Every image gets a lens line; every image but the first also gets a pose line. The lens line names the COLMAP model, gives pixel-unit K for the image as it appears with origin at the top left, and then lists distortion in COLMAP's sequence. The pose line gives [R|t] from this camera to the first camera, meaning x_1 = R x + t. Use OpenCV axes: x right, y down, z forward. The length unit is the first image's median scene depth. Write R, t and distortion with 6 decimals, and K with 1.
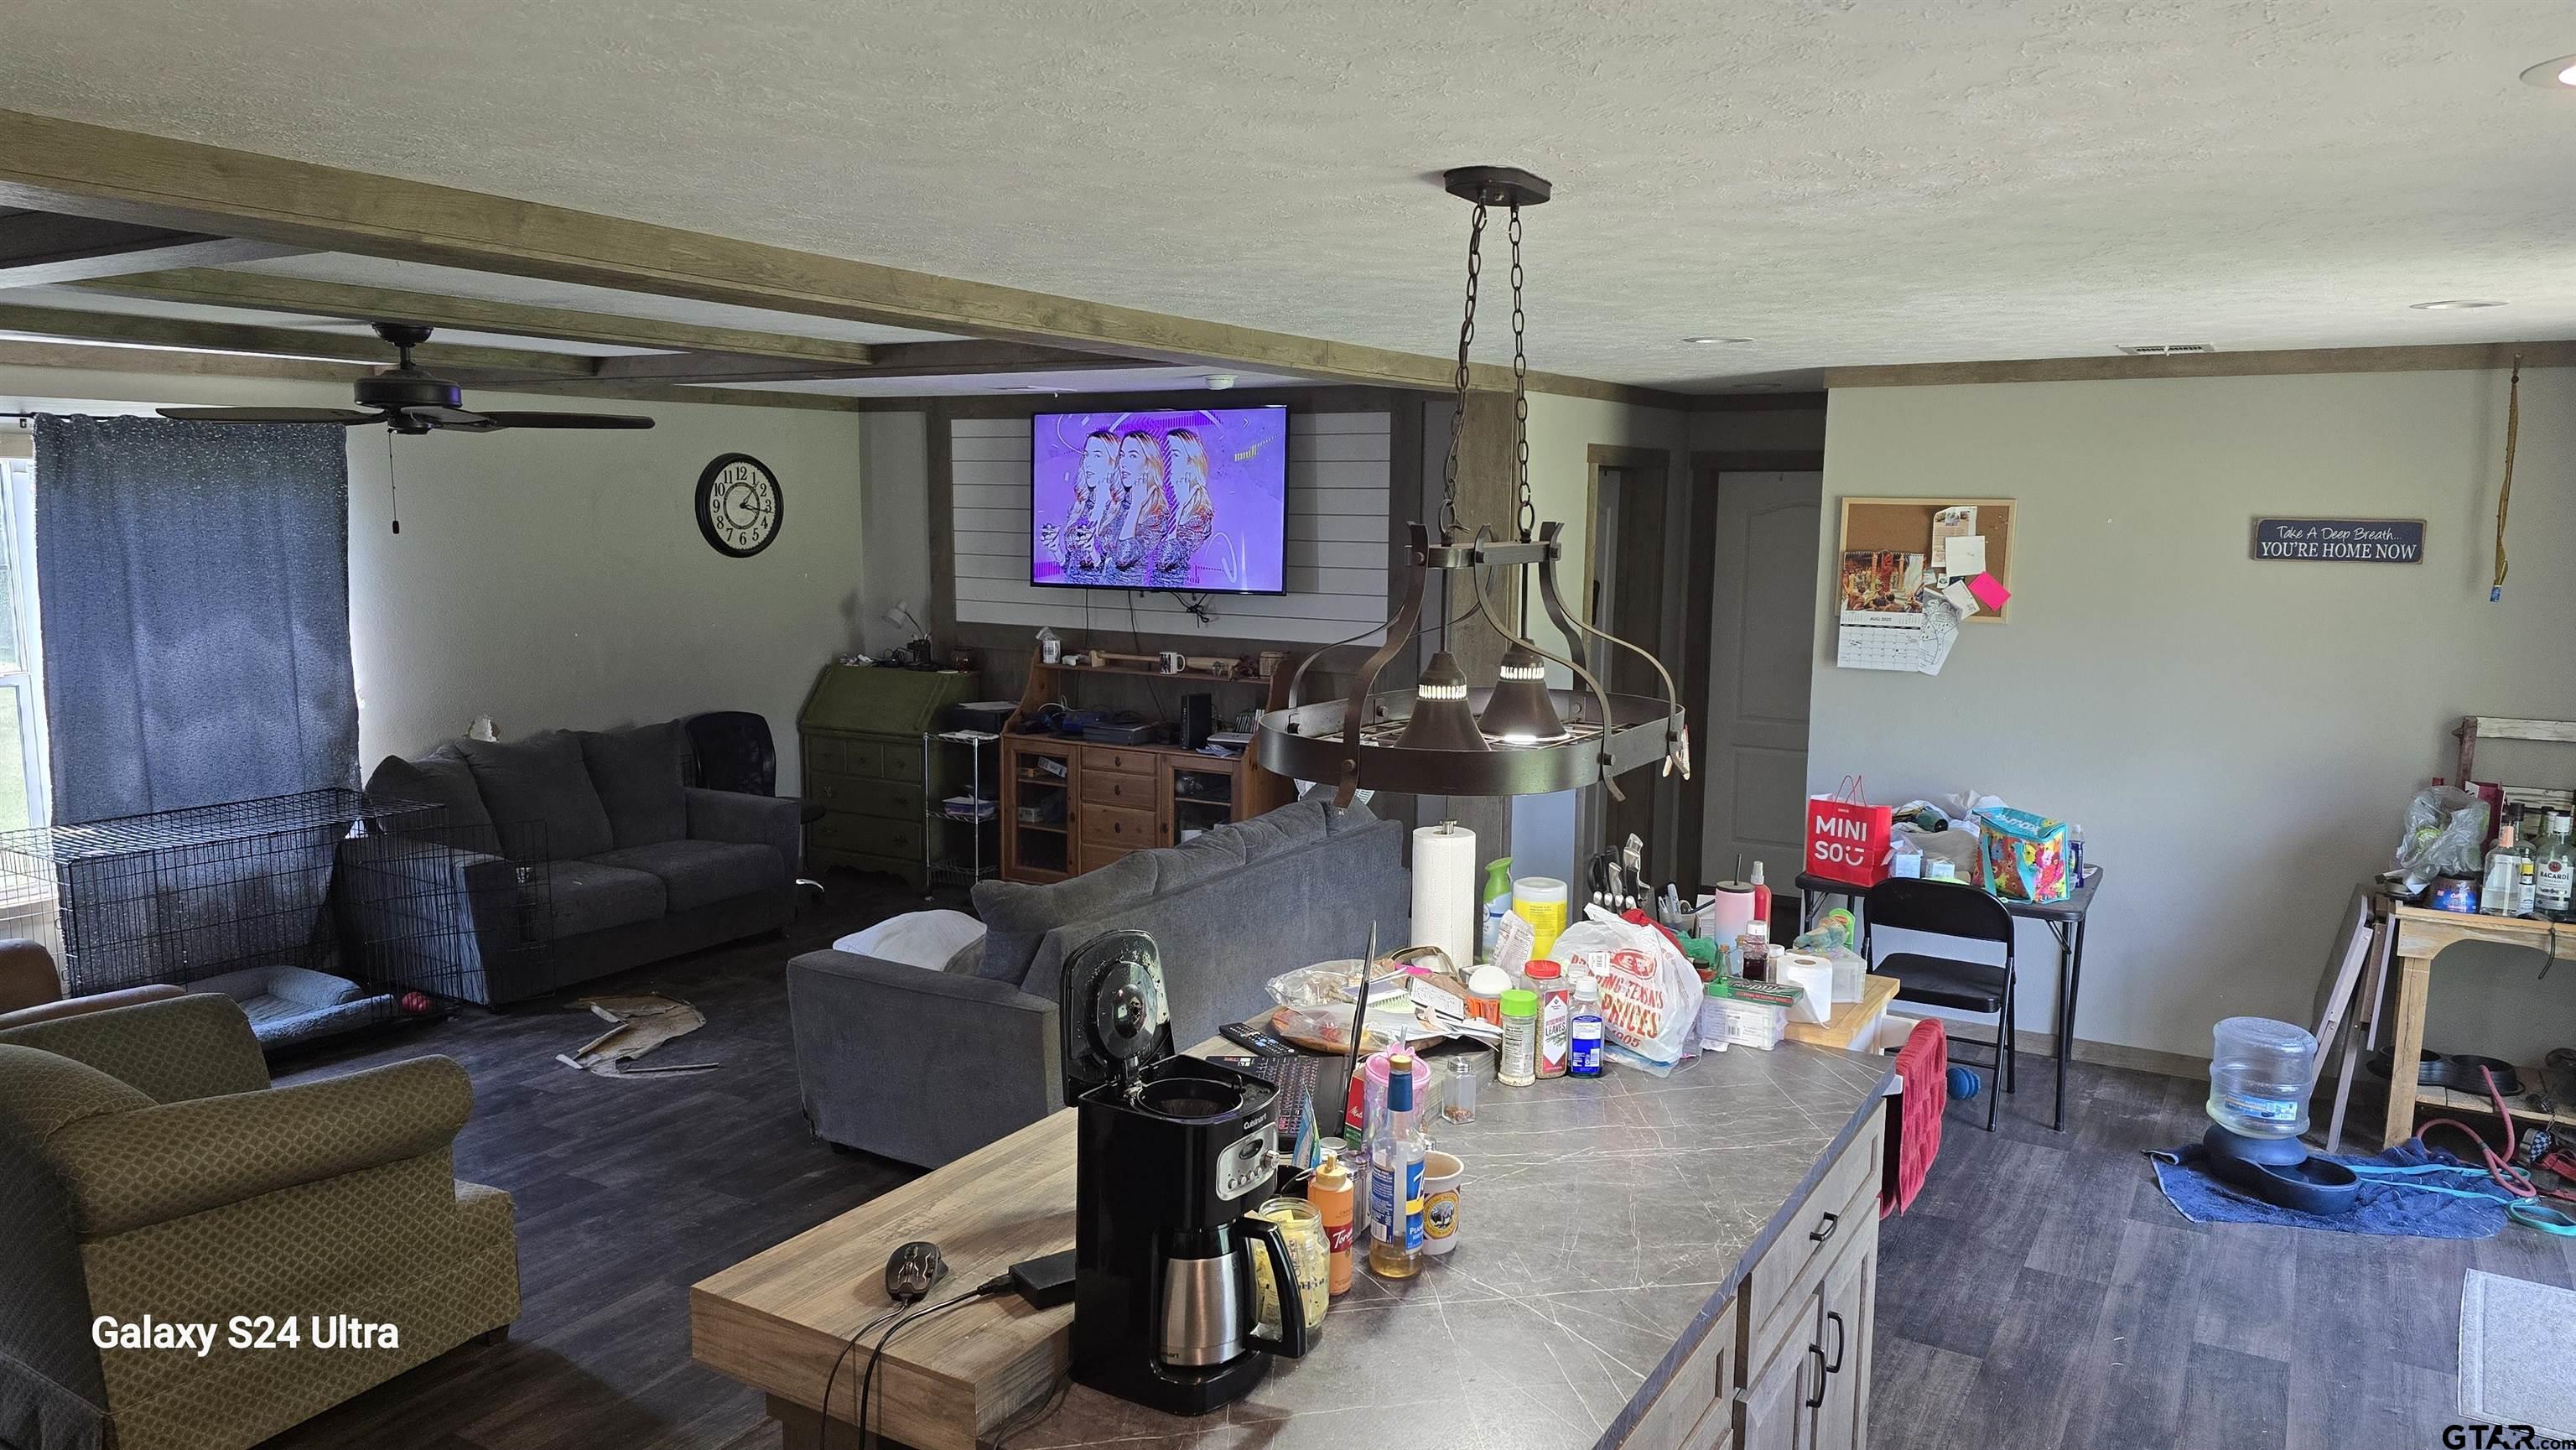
lens RADIAL K [[1725.5, 0, 1275.8], [0, 1725.5, 744.3], [0, 0, 1]] dist [0.064279, -0.062392]
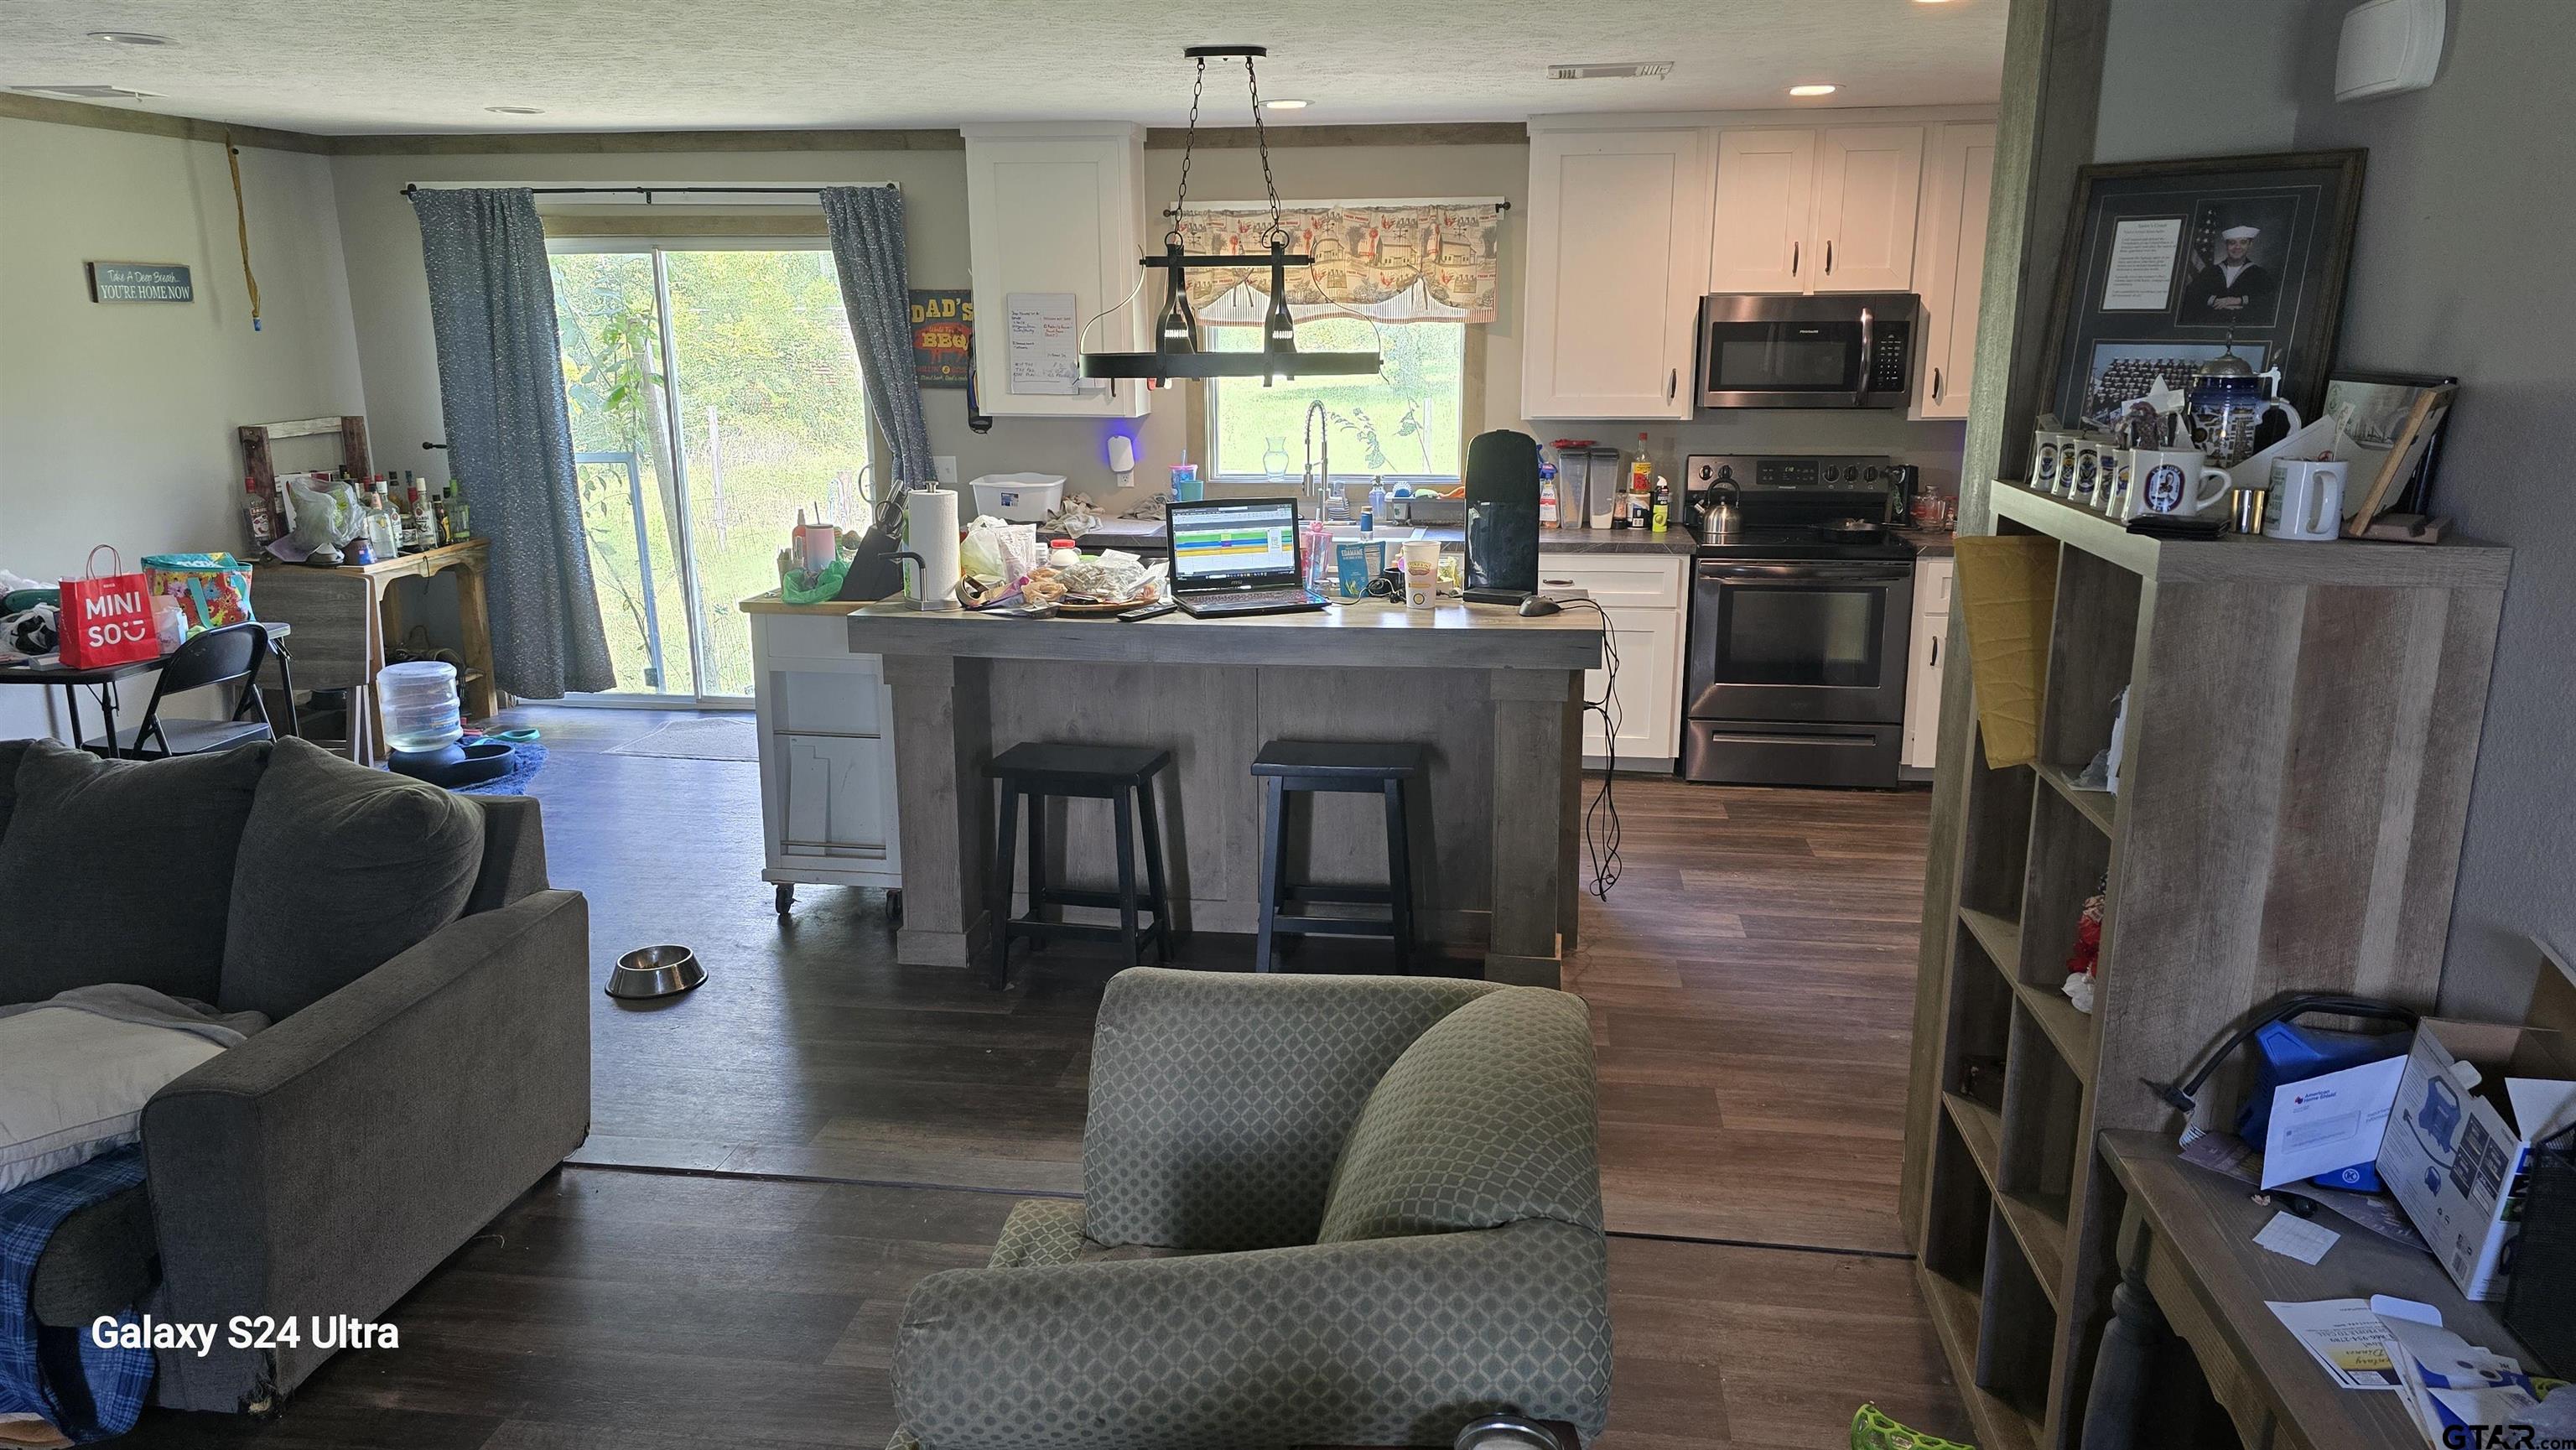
lens RADIAL K [[1725.5, 0, 1290.8], [0, 1725.5, 715.3], [0, 0, 1]] dist [0.064279, -0.062392]
pose [[-0.407704, -0.215072, 0.887424, -0.878618], [0.131237, 0.947973, 0.290040, -0.096063], [-0.903634, 0.234714, -0.358267, 0.926157]]
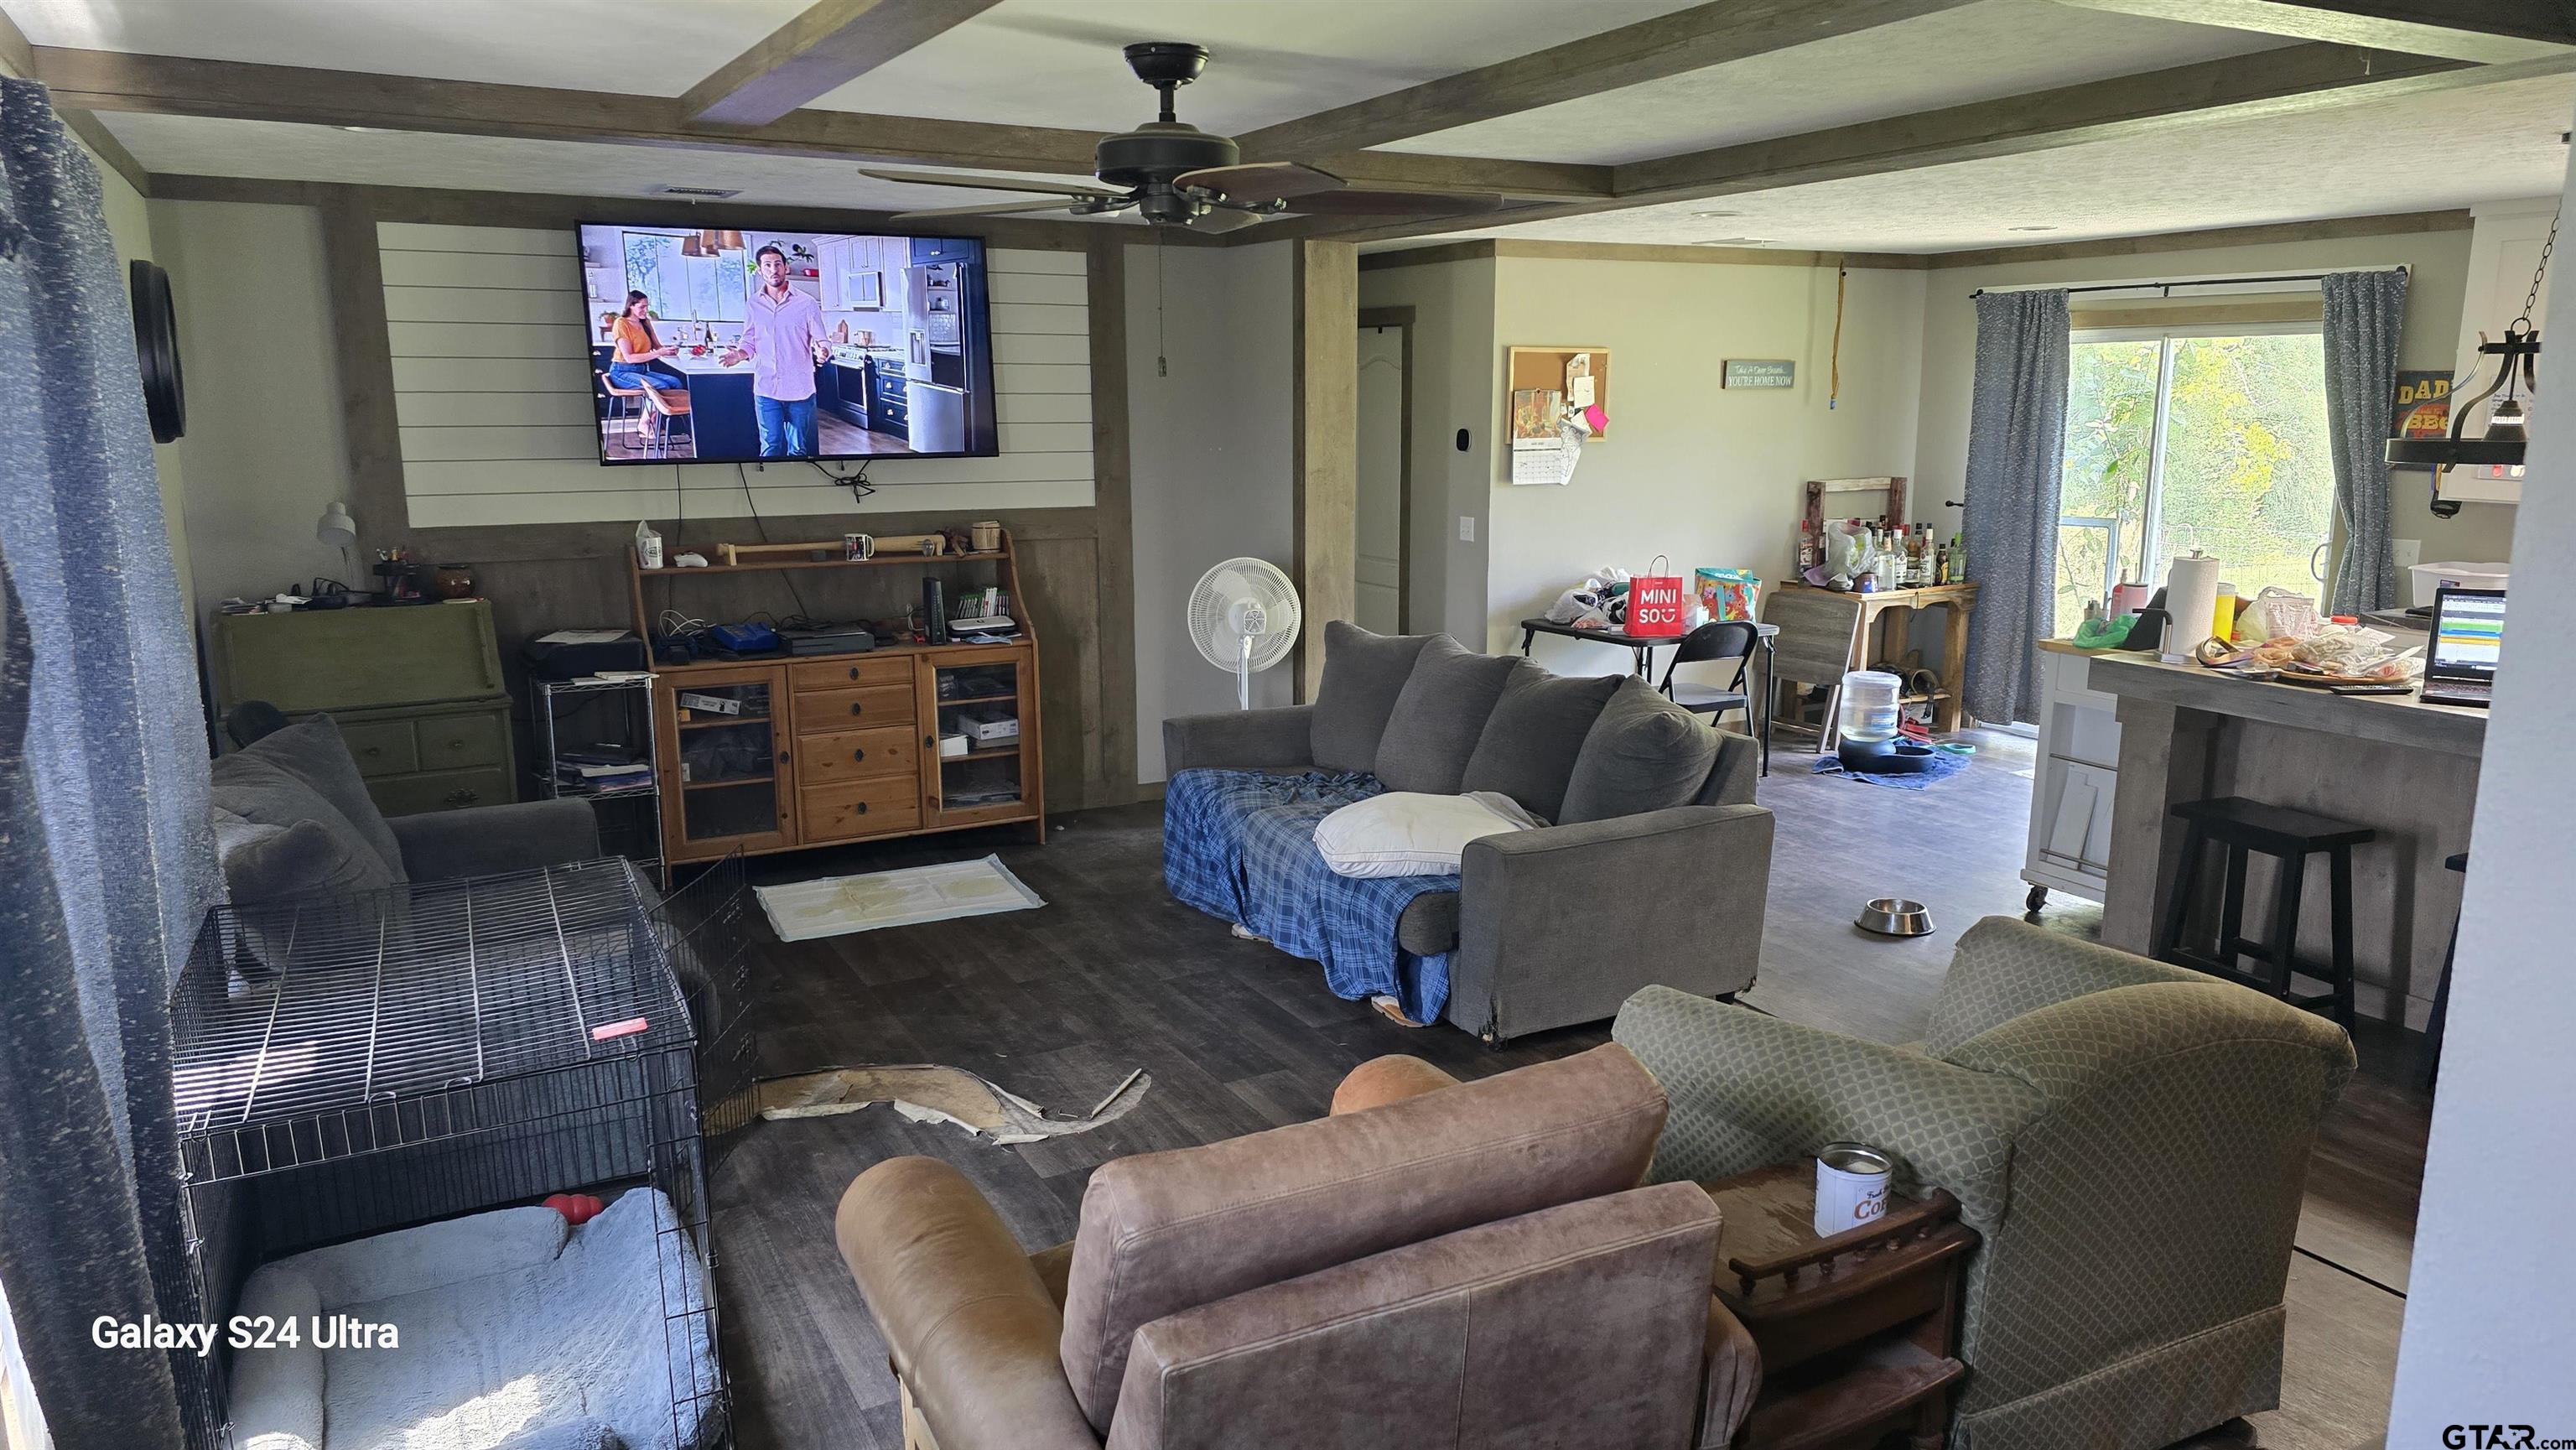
lens RADIAL K [[1725.5, 0, 1294.1], [0, 1725.5, 756.0], [0, 0, 1]] dist [0.064279, -0.062392]
pose [[0.494877, -0.190672, 0.847786, -1.130933], [0.129989, 0.980896, 0.144730, -0.070682], [-0.859185, 0.038579, 0.510208, 0.668595]]
